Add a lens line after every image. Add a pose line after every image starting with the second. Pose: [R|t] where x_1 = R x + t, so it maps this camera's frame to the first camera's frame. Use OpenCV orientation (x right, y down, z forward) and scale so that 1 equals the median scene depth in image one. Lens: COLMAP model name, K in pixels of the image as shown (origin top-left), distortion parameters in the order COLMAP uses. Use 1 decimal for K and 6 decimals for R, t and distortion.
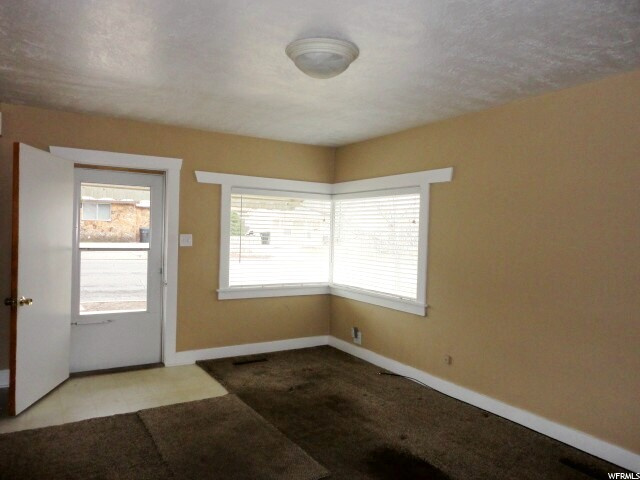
lens RADIAL K [[467.0, 0, 318.9], [0, 467.0, 237.0], [0, 0, 1]] dist [0.008977, -0.002396]
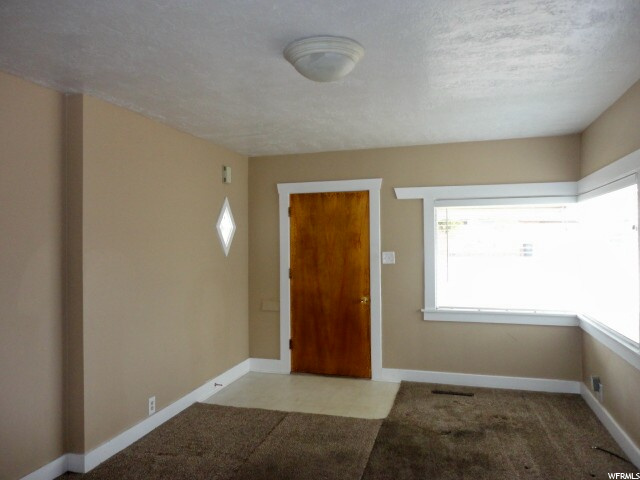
lens RADIAL K [[467.0, 0, 318.9], [0, 467.0, 237.0], [0, 0, 1]] dist [0.008977, -0.002396]
pose [[0.672023, -0.037858, -0.739562, 0.366004], [0.017974, 0.999232, -0.034818, -0.005153], [0.740312, 0.010106, 0.672187, 0.212263]]
